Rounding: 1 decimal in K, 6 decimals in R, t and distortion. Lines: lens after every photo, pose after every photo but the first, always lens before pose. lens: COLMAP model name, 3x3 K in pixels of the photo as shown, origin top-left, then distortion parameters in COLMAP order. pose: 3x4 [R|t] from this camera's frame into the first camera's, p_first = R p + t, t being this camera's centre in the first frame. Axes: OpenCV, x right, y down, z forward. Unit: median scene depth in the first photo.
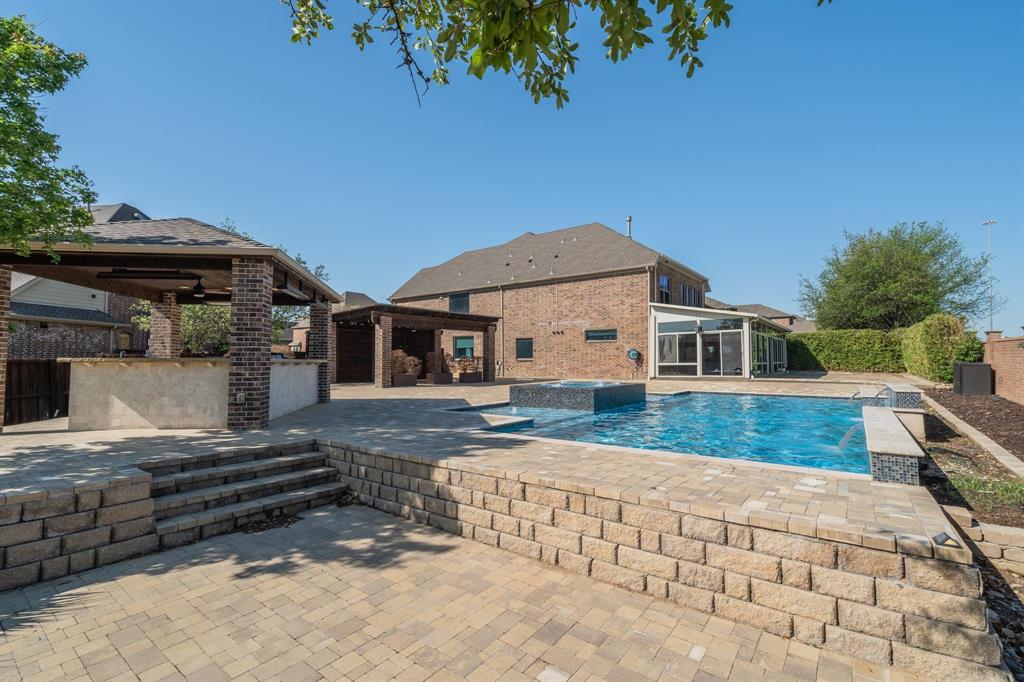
lens RADIAL K [[457.0, 0, 504.5], [0, 457.0, 341.0], [0, 0, 1]] dist [-0.007451, 0.000839]
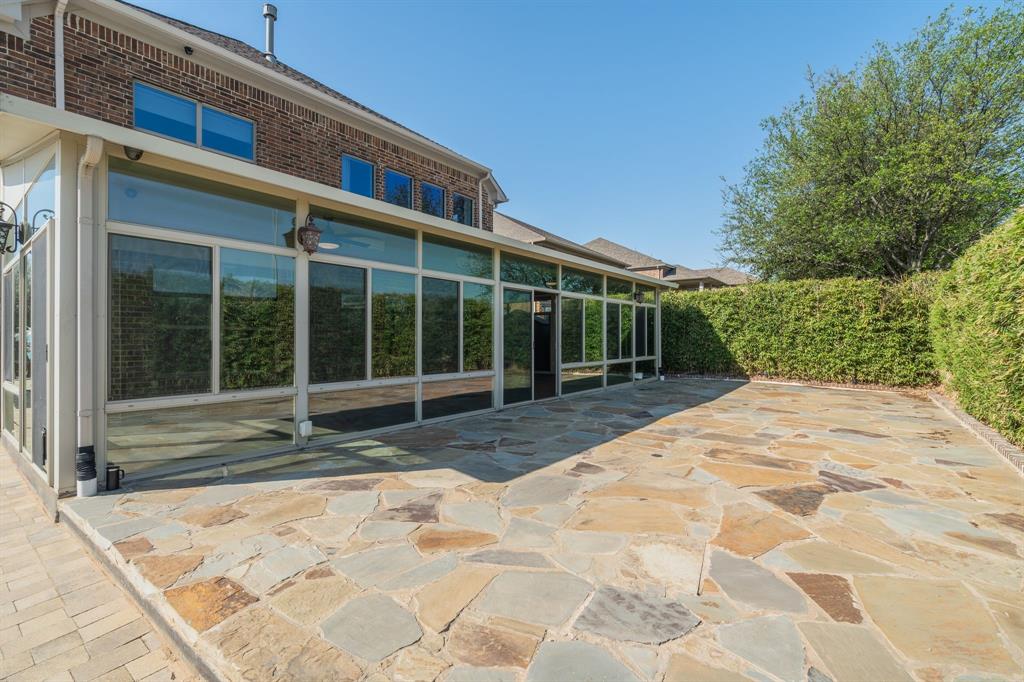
lens RADIAL K [[457.0, 0, 519.3], [0, 457.0, 342.4], [0, 0, 1]] dist [-0.007451, 0.000839]
pose [[0.999616, 0.008148, -0.026496, 0.516061], [-0.007402, 0.999576, 0.028147, 0.022993], [0.026714, -0.027940, 0.999253, 0.579545]]
